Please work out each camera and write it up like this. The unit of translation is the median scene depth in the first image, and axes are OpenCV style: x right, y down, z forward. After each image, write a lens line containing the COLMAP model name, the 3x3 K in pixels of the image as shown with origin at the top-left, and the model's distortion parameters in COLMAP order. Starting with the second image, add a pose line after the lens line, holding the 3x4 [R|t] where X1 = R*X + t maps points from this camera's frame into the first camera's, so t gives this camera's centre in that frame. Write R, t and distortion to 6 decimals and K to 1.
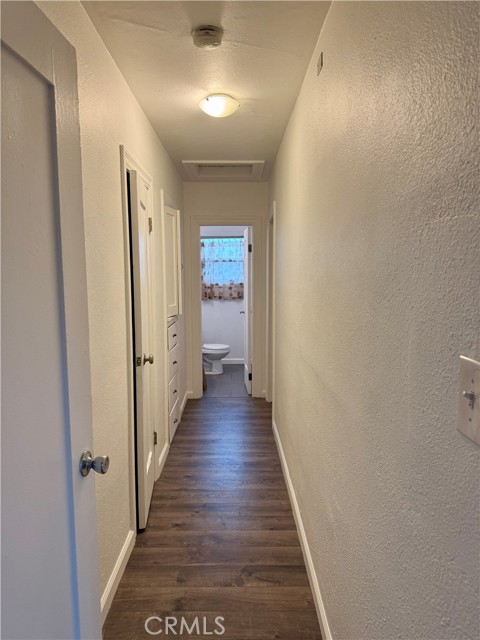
lens RADIAL K [[448.3, 0, 240.2], [0, 448.3, 319.9], [0, 0, 1]] dist [-0.006154, -0.000991]
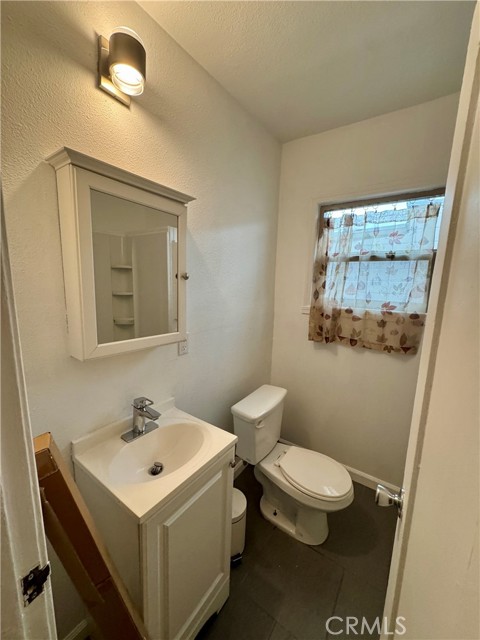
lens RADIAL K [[255.3, 0, 241.5], [0, 255.3, 319.7], [0, 0, 1]] dist [0.018181, 0.000205]
pose [[0.860077, 0.115293, -0.496965, -0.016154], [-0.090433, 0.993157, 0.073899, -0.079852], [0.502084, -0.018617, 0.864618, 0.724138]]
